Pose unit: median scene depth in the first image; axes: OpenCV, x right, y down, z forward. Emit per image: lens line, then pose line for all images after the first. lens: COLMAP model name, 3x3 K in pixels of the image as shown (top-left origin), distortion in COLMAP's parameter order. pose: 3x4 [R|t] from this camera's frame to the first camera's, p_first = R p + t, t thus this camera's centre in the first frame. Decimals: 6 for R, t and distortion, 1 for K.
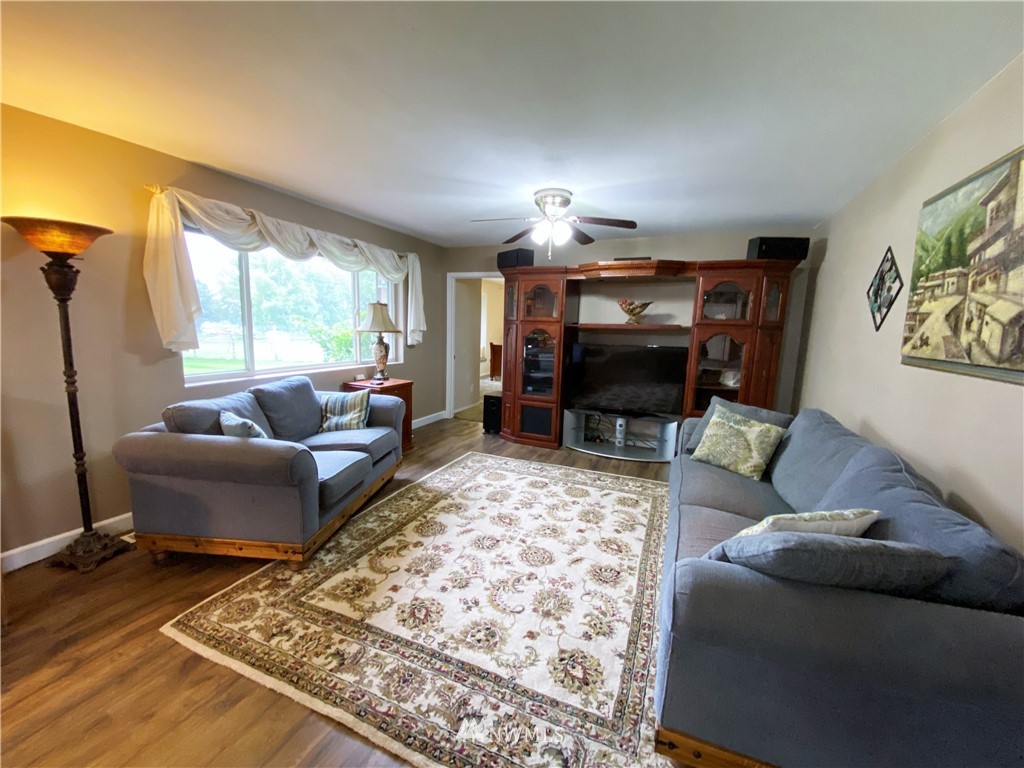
lens RADIAL K [[413.4, 0, 513.1], [0, 413.4, 387.2], [0, 0, 1]] dist [0.033302, -0.026856]
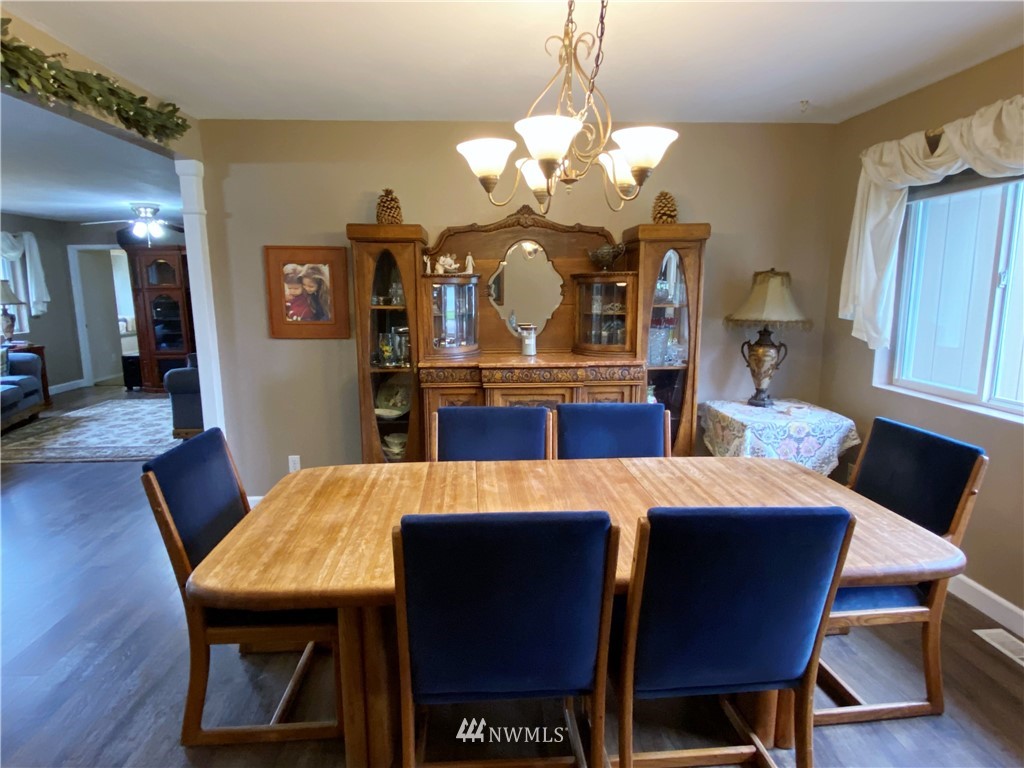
lens RADIAL K [[599.0, 0, 512.0], [0, 599.0, 384.0], [0, 0, 1]] dist [-0.008778, -0.001498]
pose [[0.892531, -0.113157, 0.436560, 0.170939], [0.103545, 0.993568, 0.045841, 0.138562], [-0.438939, 0.004289, 0.898506, -0.977002]]
